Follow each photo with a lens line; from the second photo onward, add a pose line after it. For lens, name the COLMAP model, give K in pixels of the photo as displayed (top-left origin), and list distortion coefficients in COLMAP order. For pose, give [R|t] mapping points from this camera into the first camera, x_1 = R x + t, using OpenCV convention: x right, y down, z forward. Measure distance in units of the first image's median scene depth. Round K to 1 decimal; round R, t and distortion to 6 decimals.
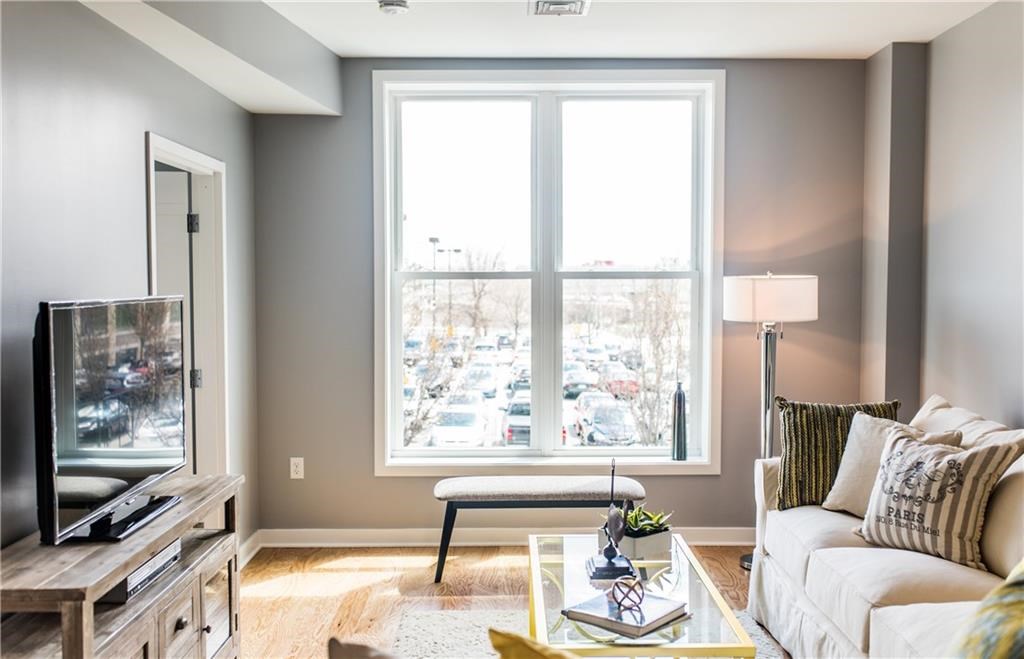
lens RADIAL K [[981.0, 0, 511.3], [0, 981.0, 328.7], [0, 0, 1]] dist [0.024983, 0.000000]
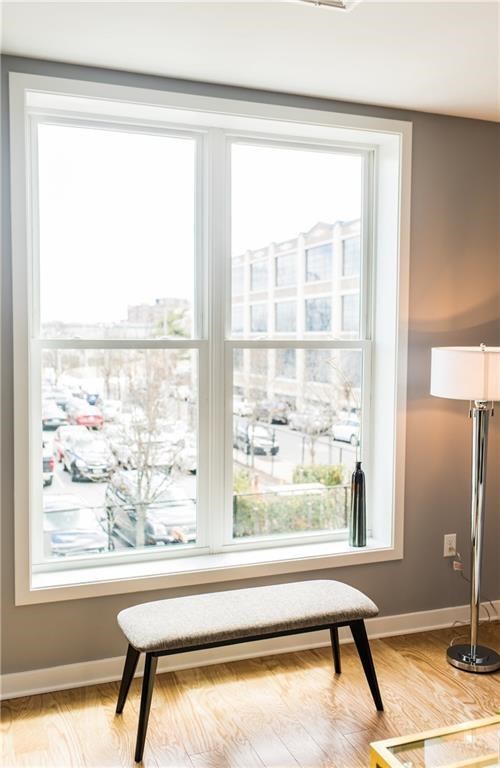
lens RADIAL K [[735.8, 0, 251.3], [0, 735.8, 383.4], [0, 0, 1]] dist [0.024983, 0.000000]
pose [[0.939494, -0.016061, 0.342189, -0.158659], [0.010486, 0.999781, 0.018137, -0.032567], [-0.342405, -0.013452, 0.939456, 0.388246]]
